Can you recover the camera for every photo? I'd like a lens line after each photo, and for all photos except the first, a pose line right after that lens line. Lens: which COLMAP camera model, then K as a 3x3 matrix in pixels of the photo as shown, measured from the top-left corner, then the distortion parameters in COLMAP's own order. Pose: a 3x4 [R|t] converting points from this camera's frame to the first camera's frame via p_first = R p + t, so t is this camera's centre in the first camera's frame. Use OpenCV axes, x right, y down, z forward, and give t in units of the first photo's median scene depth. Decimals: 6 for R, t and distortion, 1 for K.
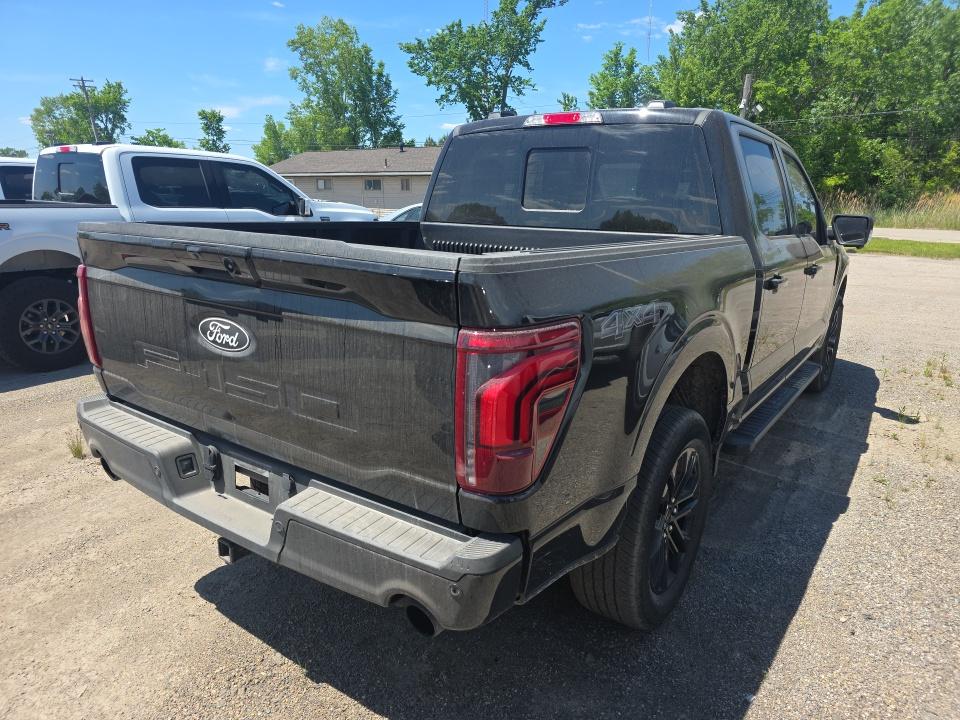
lens RADIAL K [[645.1, 0, 481.0], [0, 645.1, 371.1], [0, 0, 1]] dist [0.034600, -0.026848]
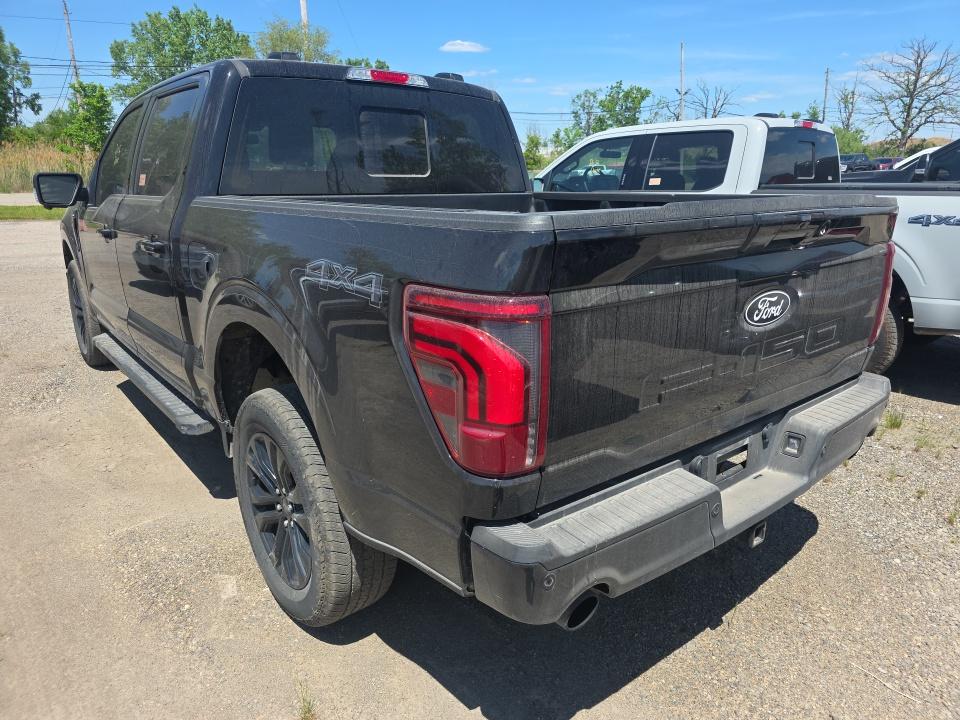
lens RADIAL K [[650.6, 0, 480.0], [0, 650.6, 360.0], [0, 0, 1]] dist [0.046544, -0.047320]
pose [[0.270805, -0.284699, 0.919571, -1.352112], [0.252634, 0.942801, 0.217492, -0.287209], [-0.928892, 0.173417, 0.327240, 1.039364]]
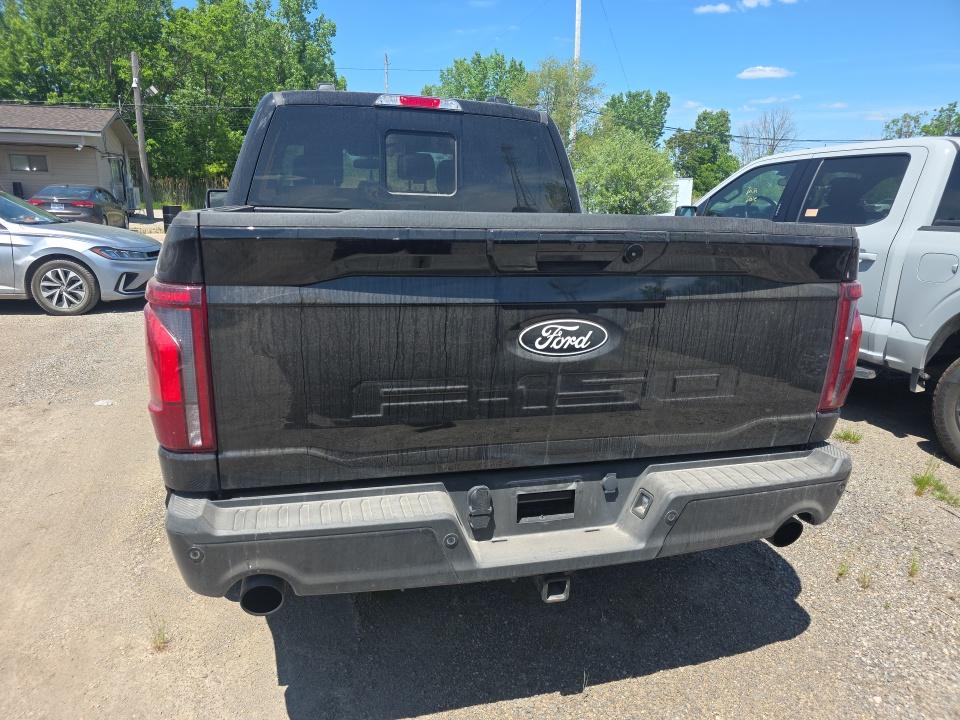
lens RADIAL K [[642.5, 0, 464.5], [0, 642.5, 368.9], [0, 0, 1]] dist [0.060460, -0.048231]
pose [[0.641344, -0.198433, 0.741149, -1.070813], [0.185590, 0.977413, 0.101091, -0.121063], [-0.744469, 0.072716, 0.663685, 0.508056]]
